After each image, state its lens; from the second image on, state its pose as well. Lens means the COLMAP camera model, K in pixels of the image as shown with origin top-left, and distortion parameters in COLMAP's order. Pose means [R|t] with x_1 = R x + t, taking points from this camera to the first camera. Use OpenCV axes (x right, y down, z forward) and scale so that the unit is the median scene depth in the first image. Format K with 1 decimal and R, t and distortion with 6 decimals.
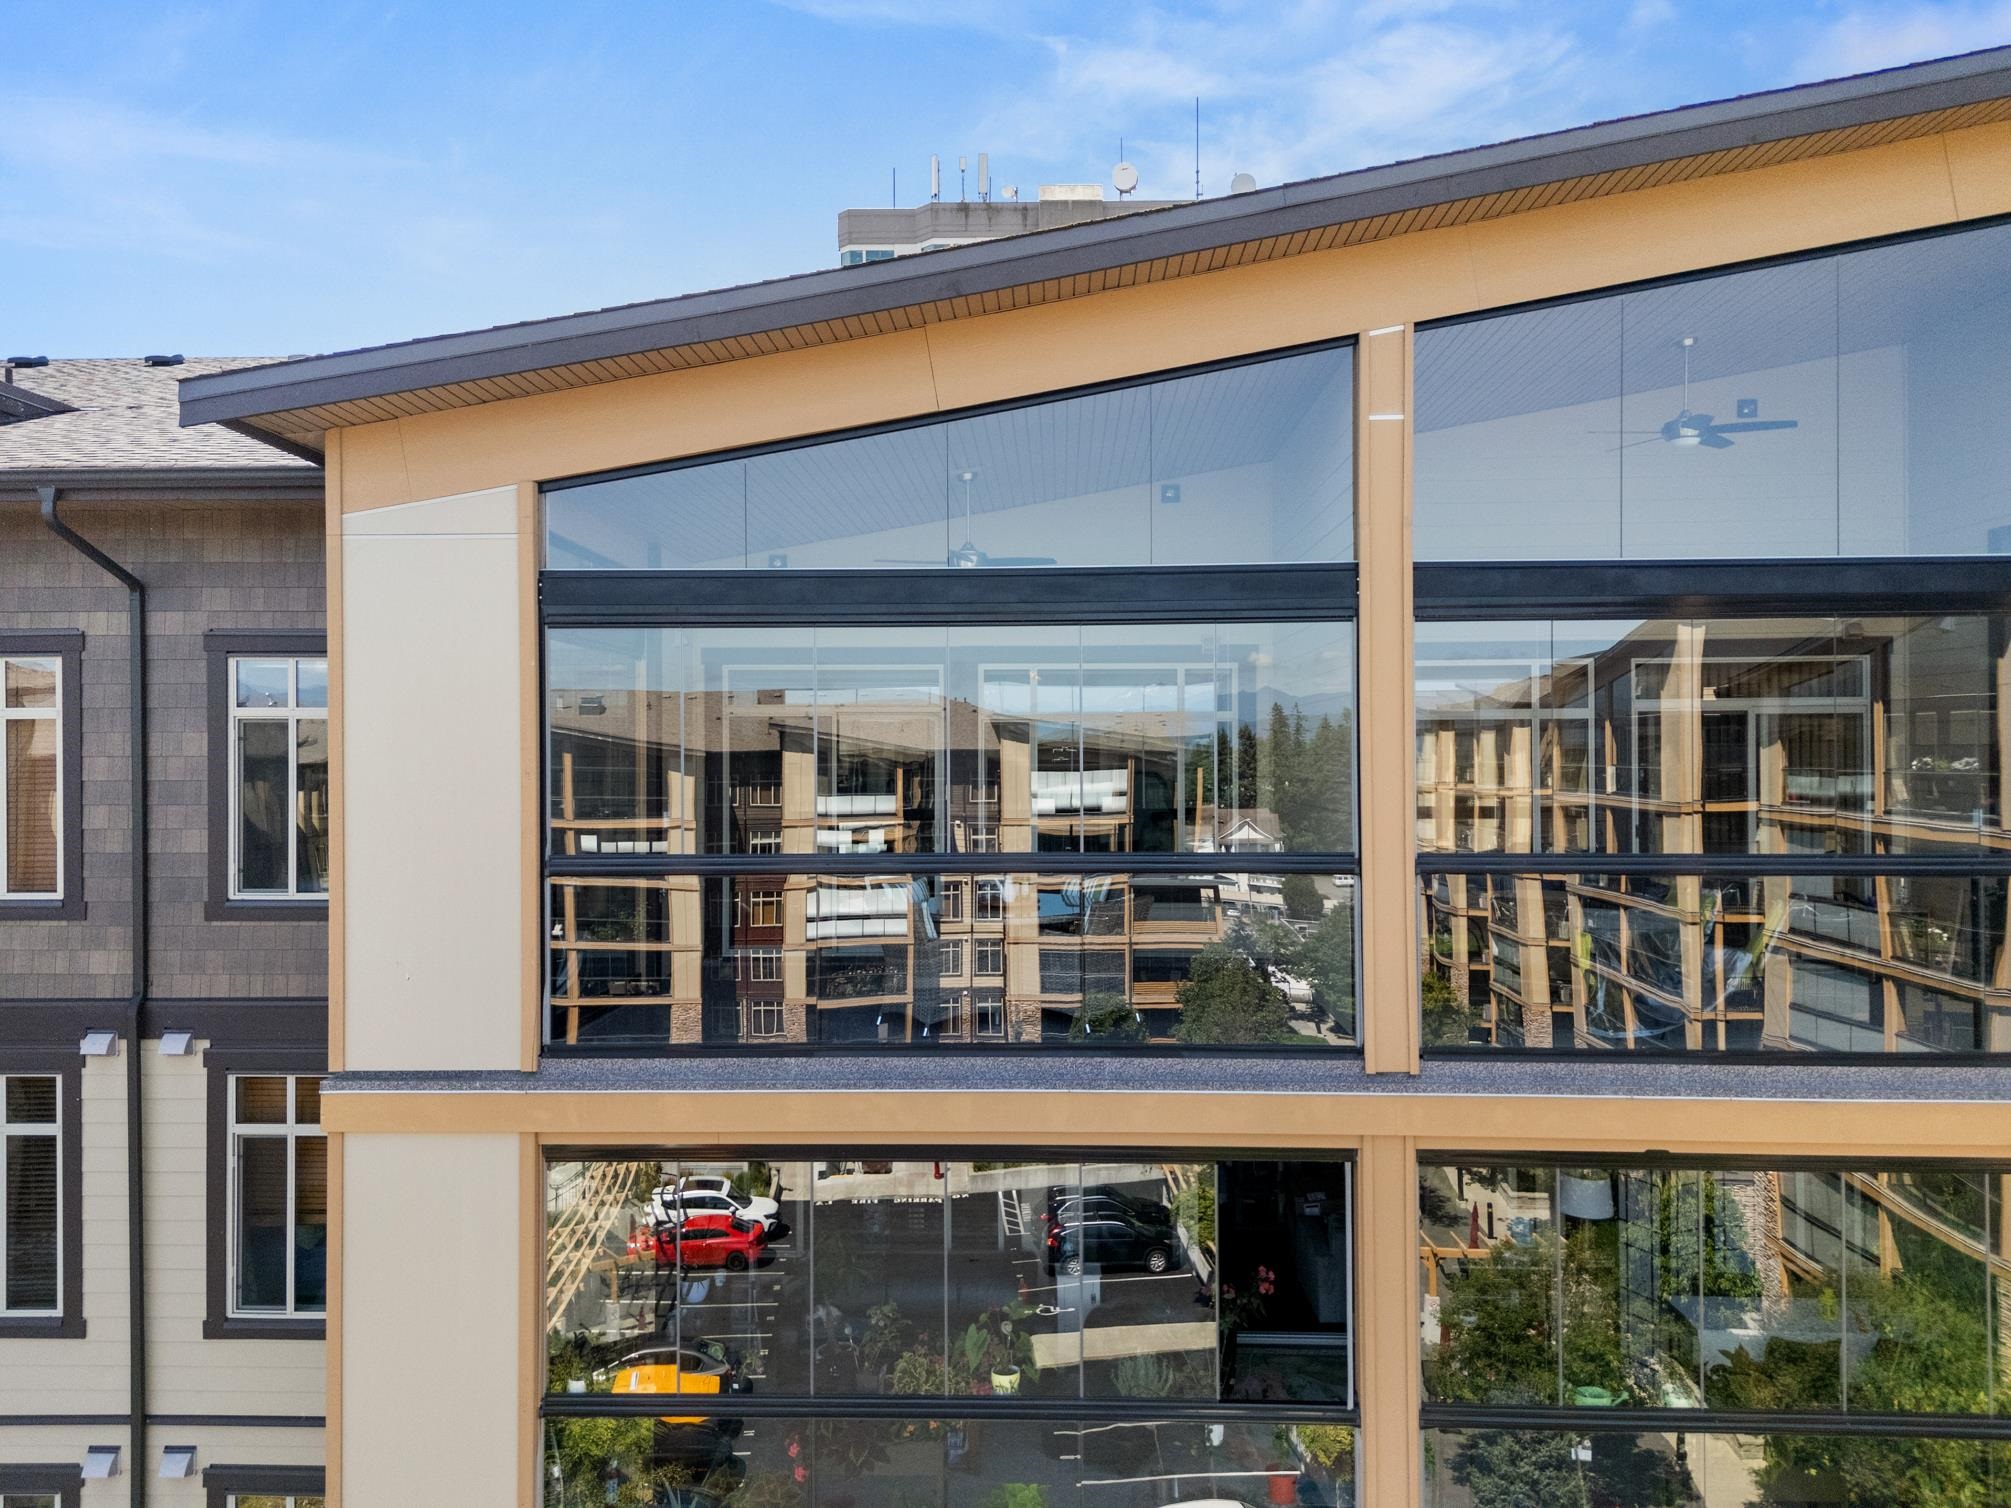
lens RADIAL K [[1406.8, 0, 996.5], [0, 1406.8, 760.1], [0, 0, 1]] dist [-0.011828, -0.005164]
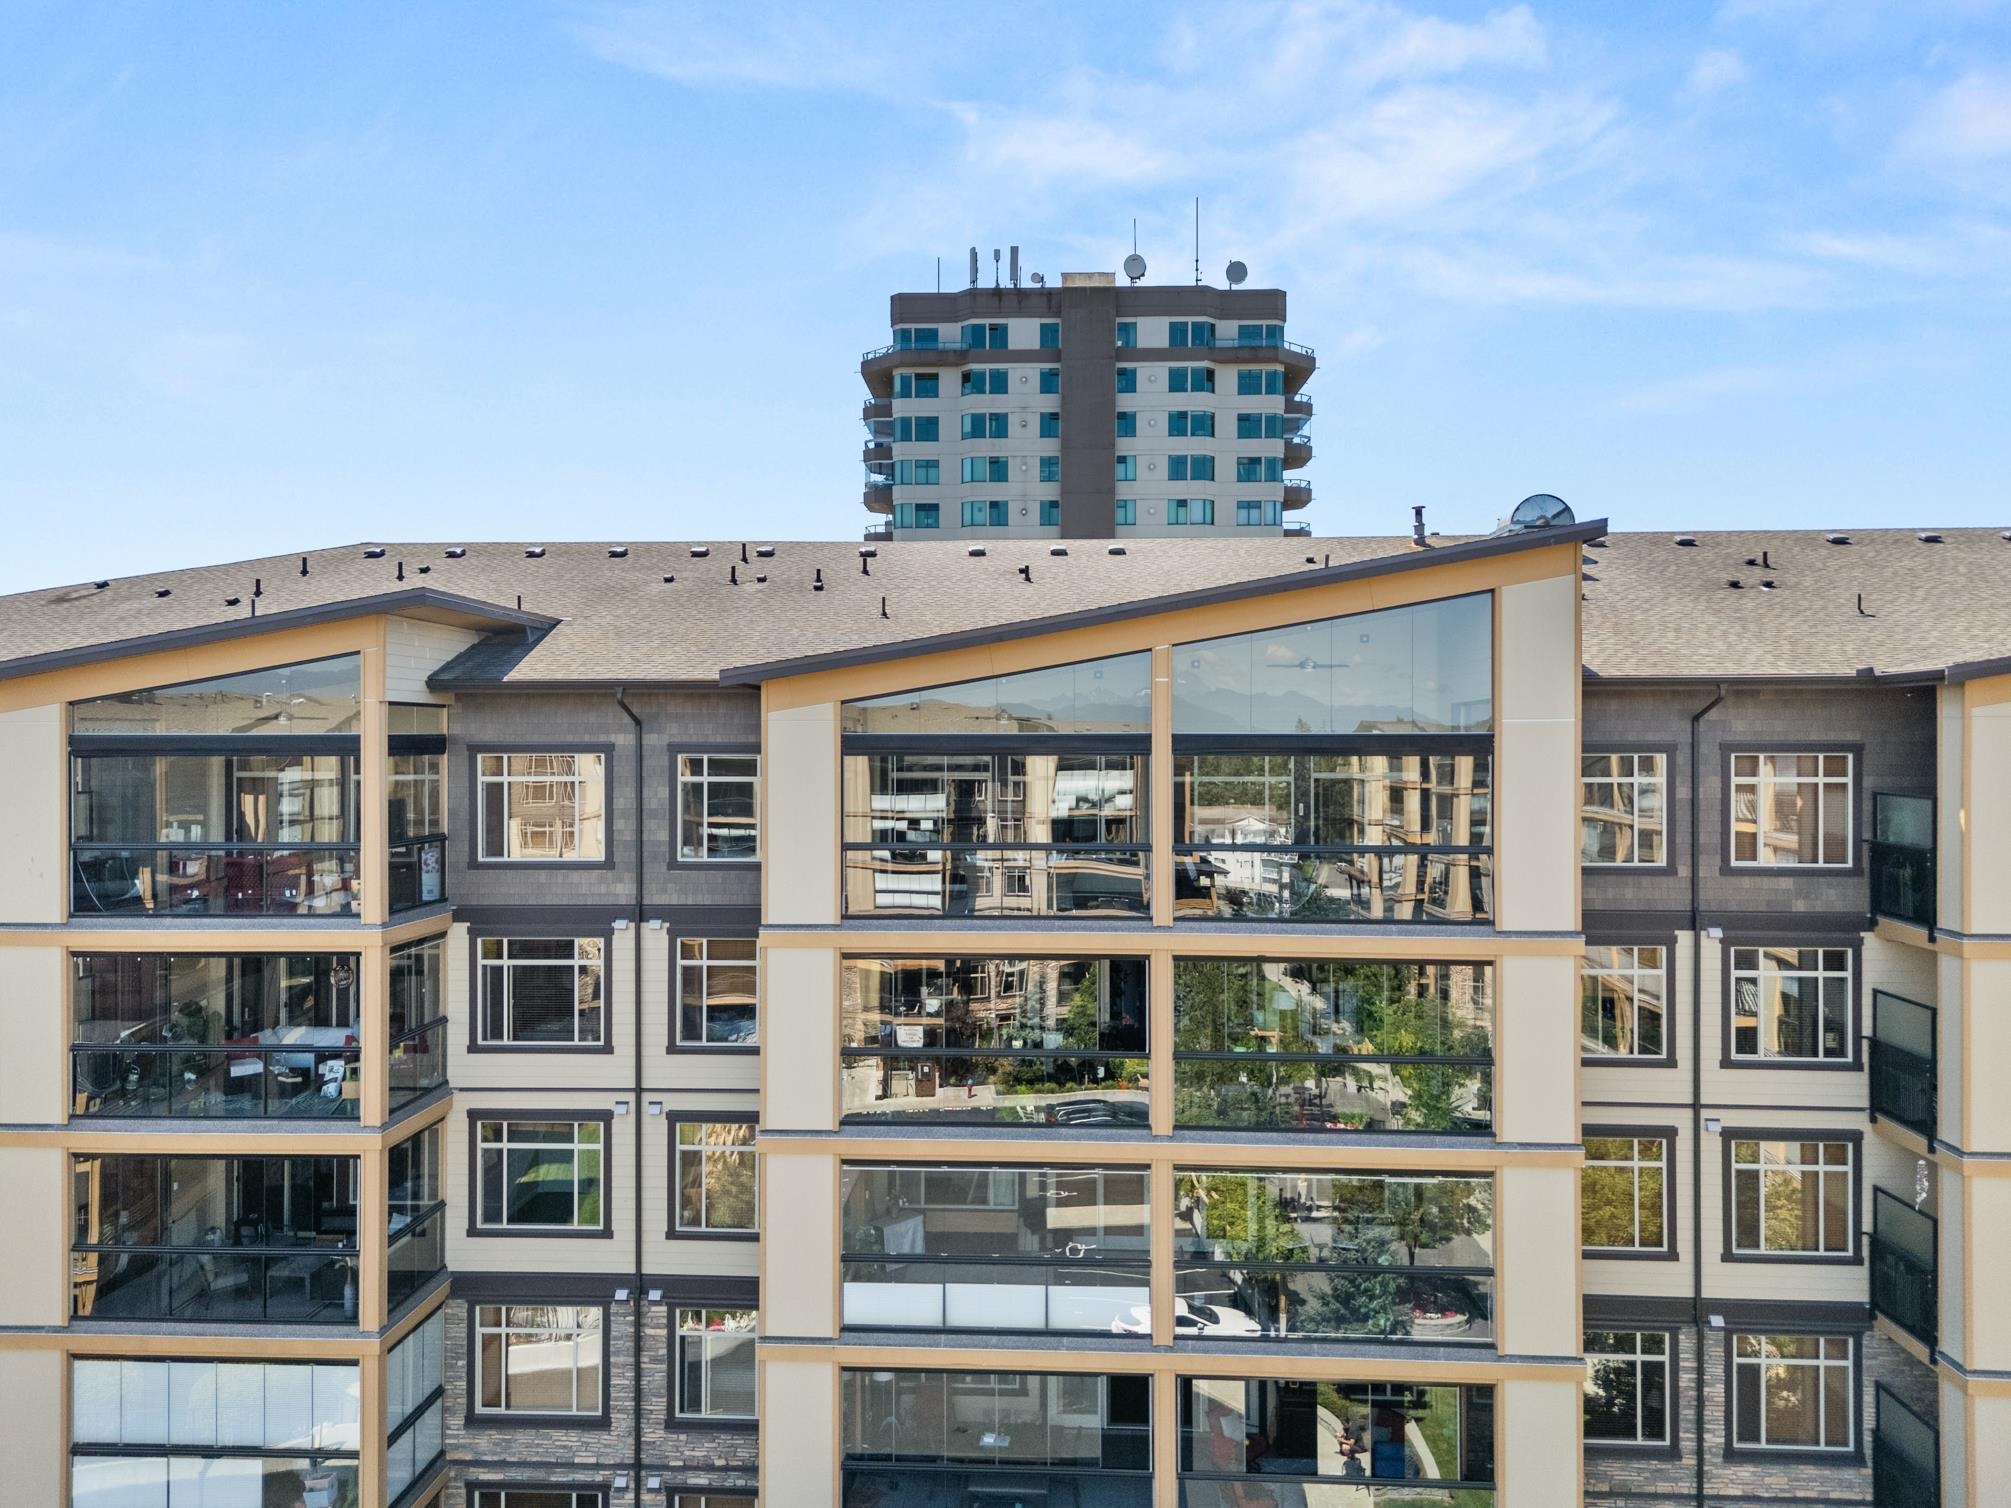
lens RADIAL K [[1406.8, 0, 1017.1], [0, 1406.8, 739.3], [0, 0, 1]] dist [-0.011828, -0.005164]
pose [[0.999969, 0.005383, -0.005720, 0.013928], [-0.005424, 0.999960, -0.007111, -0.084735], [0.005682, 0.007142, 0.999958, -1.276728]]
